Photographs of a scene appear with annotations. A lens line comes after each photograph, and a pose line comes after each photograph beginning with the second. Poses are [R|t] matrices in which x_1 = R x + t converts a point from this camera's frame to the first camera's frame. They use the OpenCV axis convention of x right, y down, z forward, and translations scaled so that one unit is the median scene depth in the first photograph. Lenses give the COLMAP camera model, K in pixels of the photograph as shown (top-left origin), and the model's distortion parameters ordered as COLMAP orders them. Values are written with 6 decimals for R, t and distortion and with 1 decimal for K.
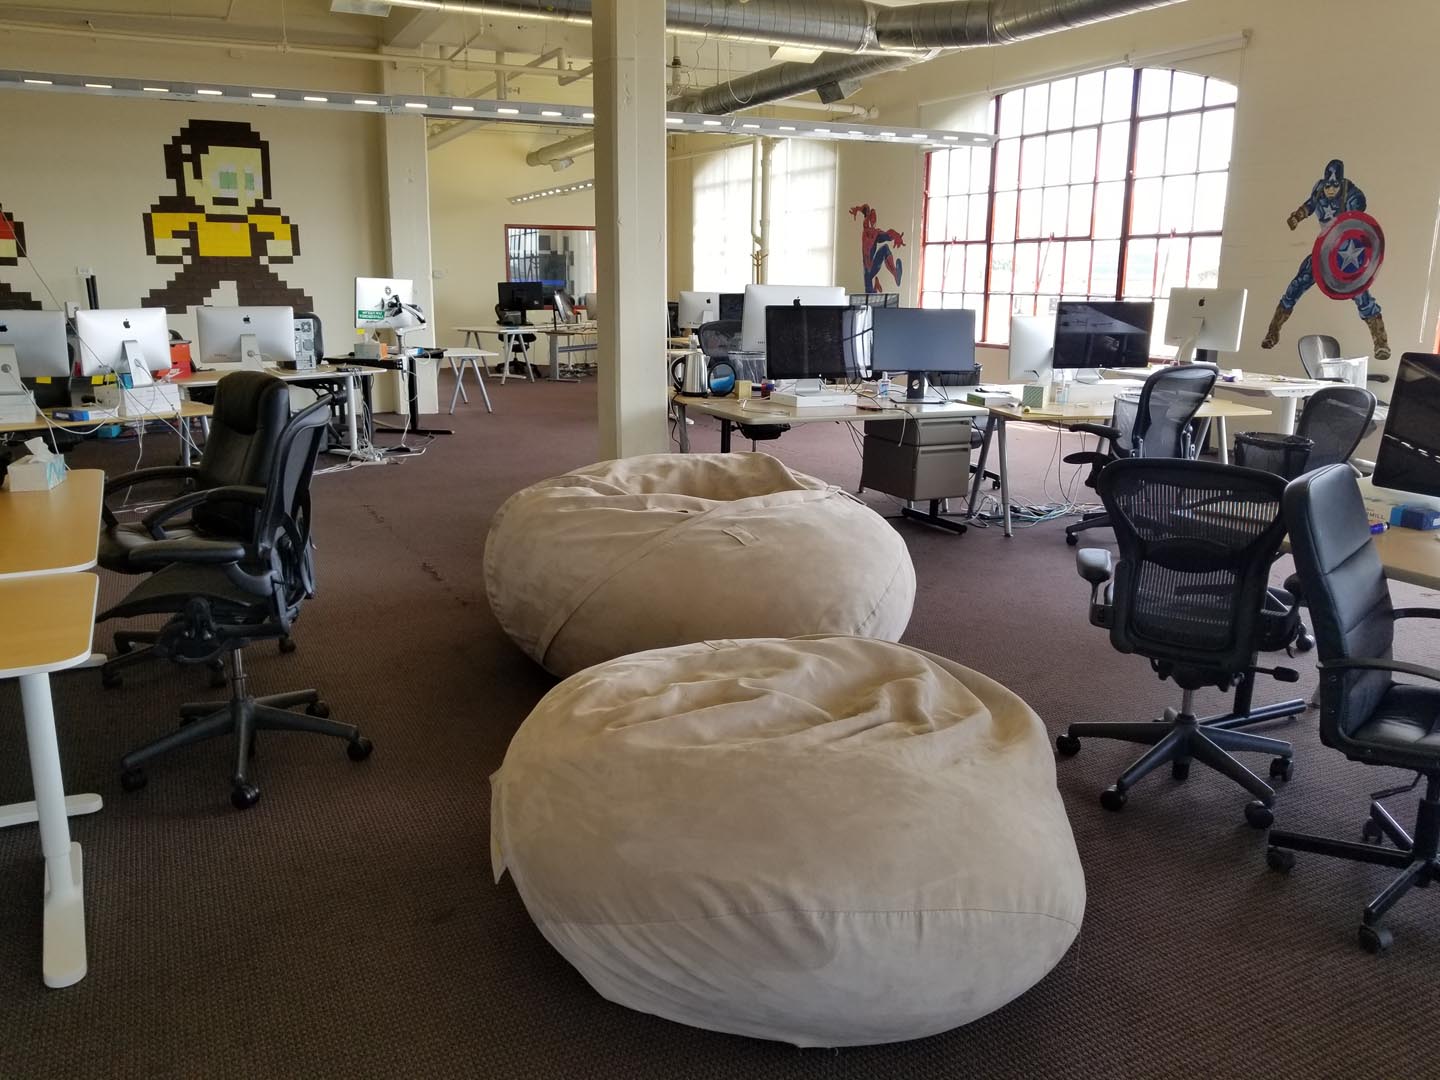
lens RADIAL K [[1137.4, 0, 714.0], [0, 1137.4, 535.7], [0, 0, 1]] dist [0.005012, -0.018801]
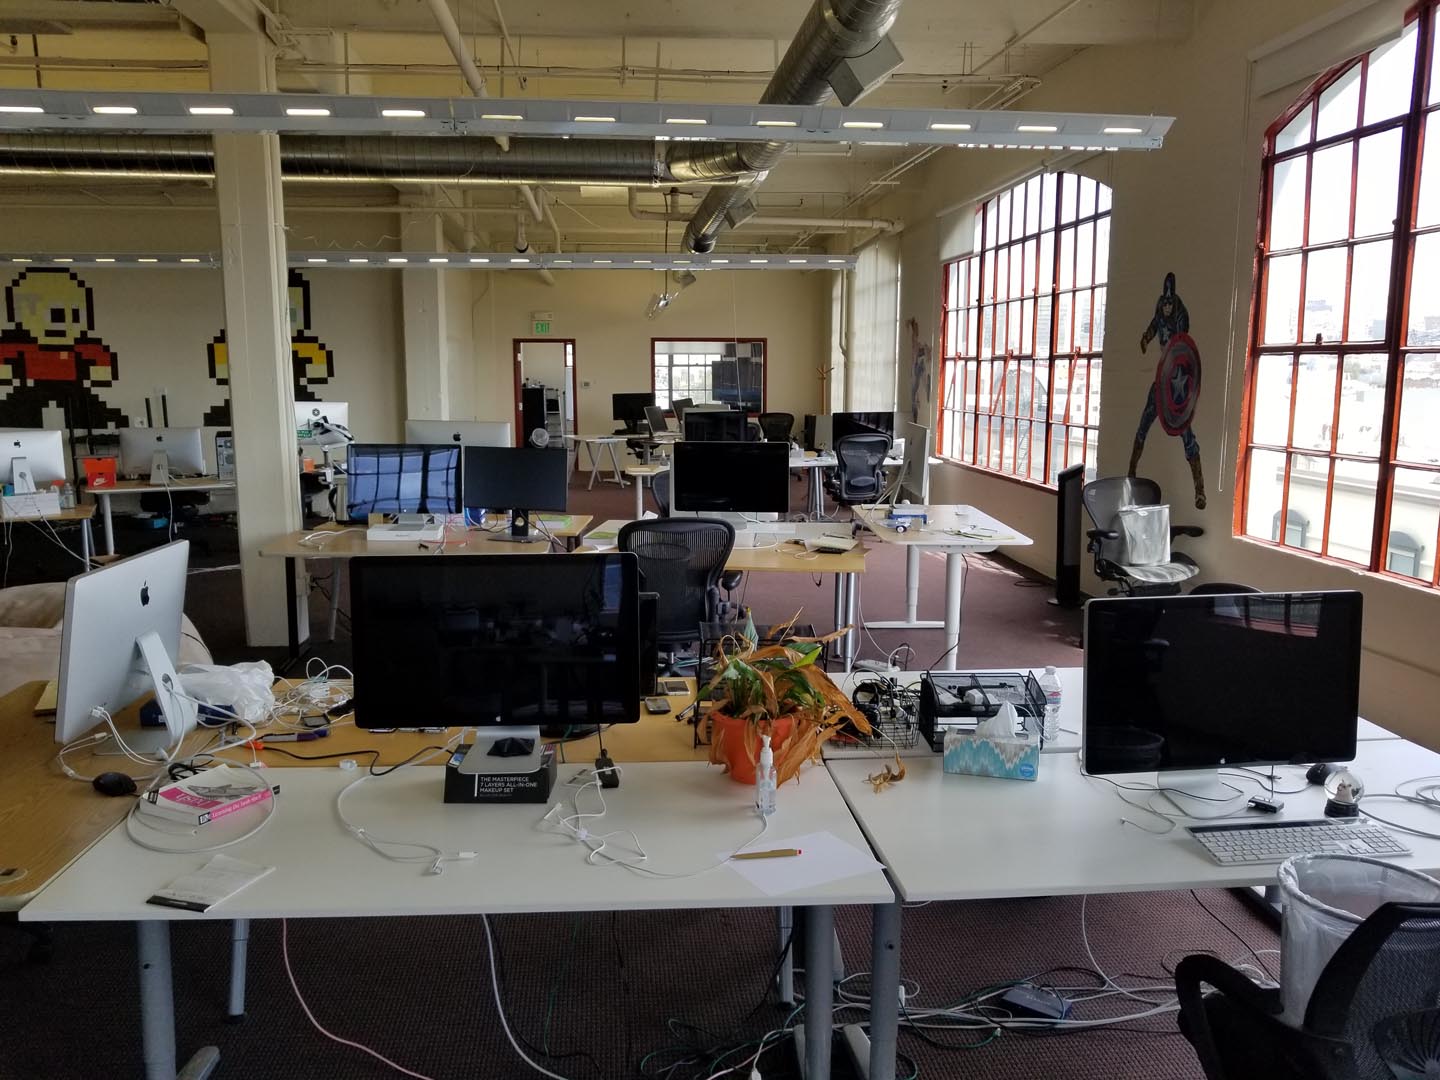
lens RADIAL K [[1137.4, 0, 713.2], [0, 1137.4, 549.2], [0, 0, 1]] dist [0.005012, -0.018801]
pose [[0.934152, 0.051321, -0.353165, 0.523885], [-0.075316, 0.995668, -0.054531, -0.051326], [0.348837, 0.077539, 0.933970, 0.098788]]
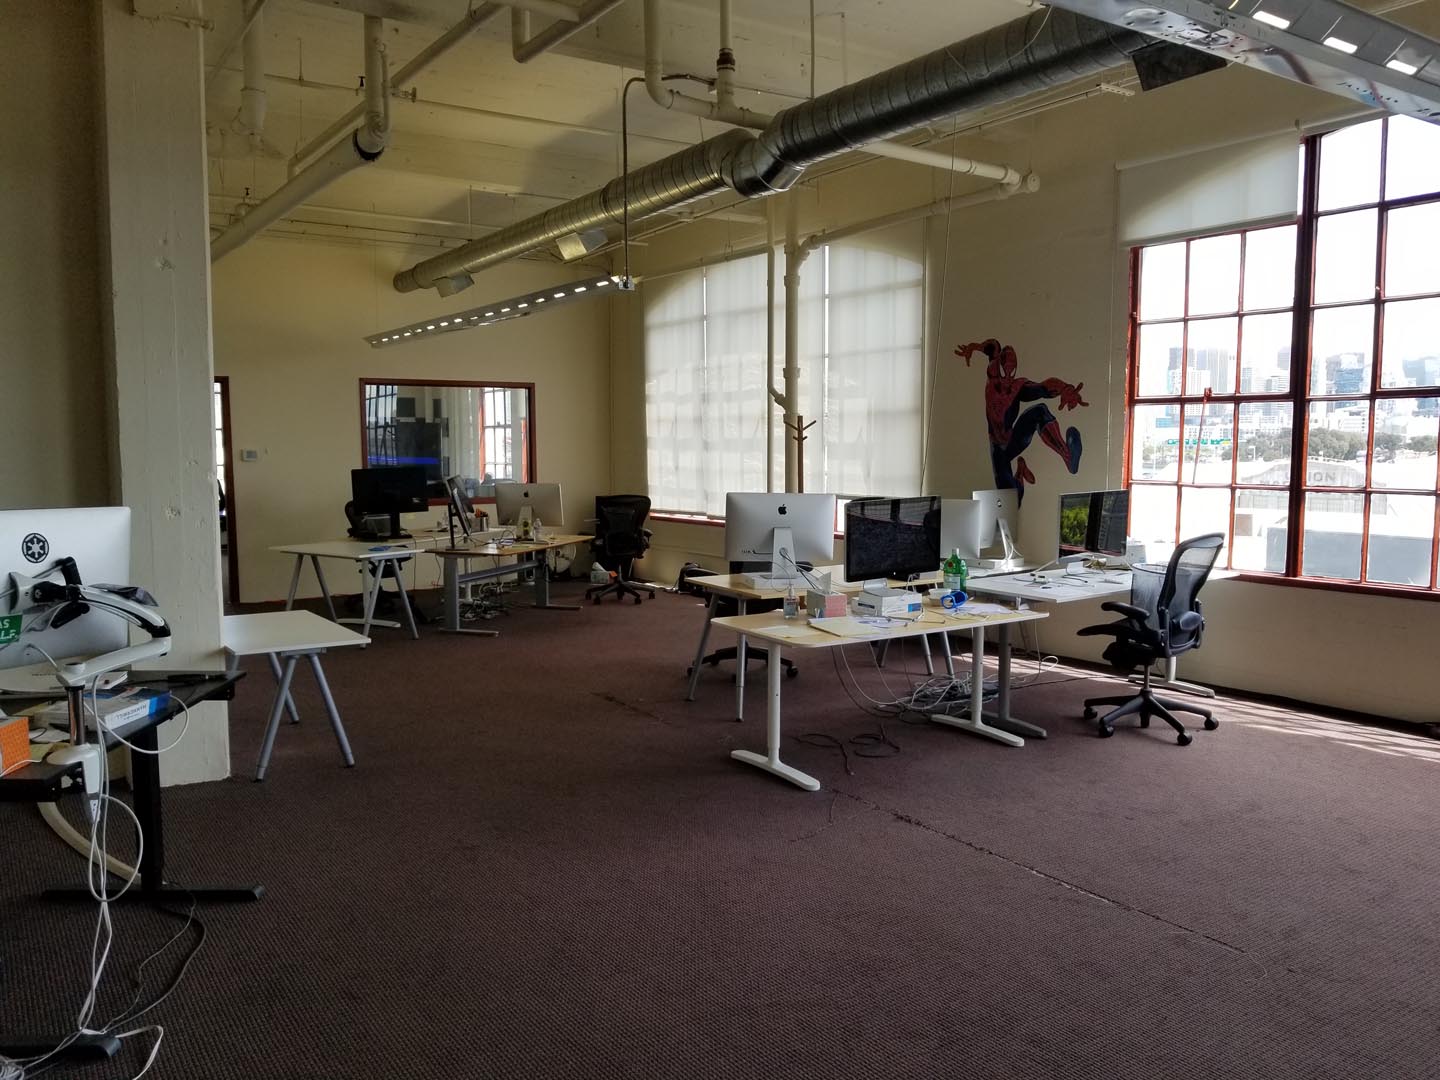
lens RADIAL K [[1137.4, 0, 726.3], [0, 1137.4, 542.2], [0, 0, 1]] dist [0.005012, -0.018801]
pose [[0.988540, -0.022473, 0.149278, -0.157899], [0.042341, 0.990440, -0.131284, -0.180614], [-0.144901, 0.136100, 0.980041, 0.718833]]
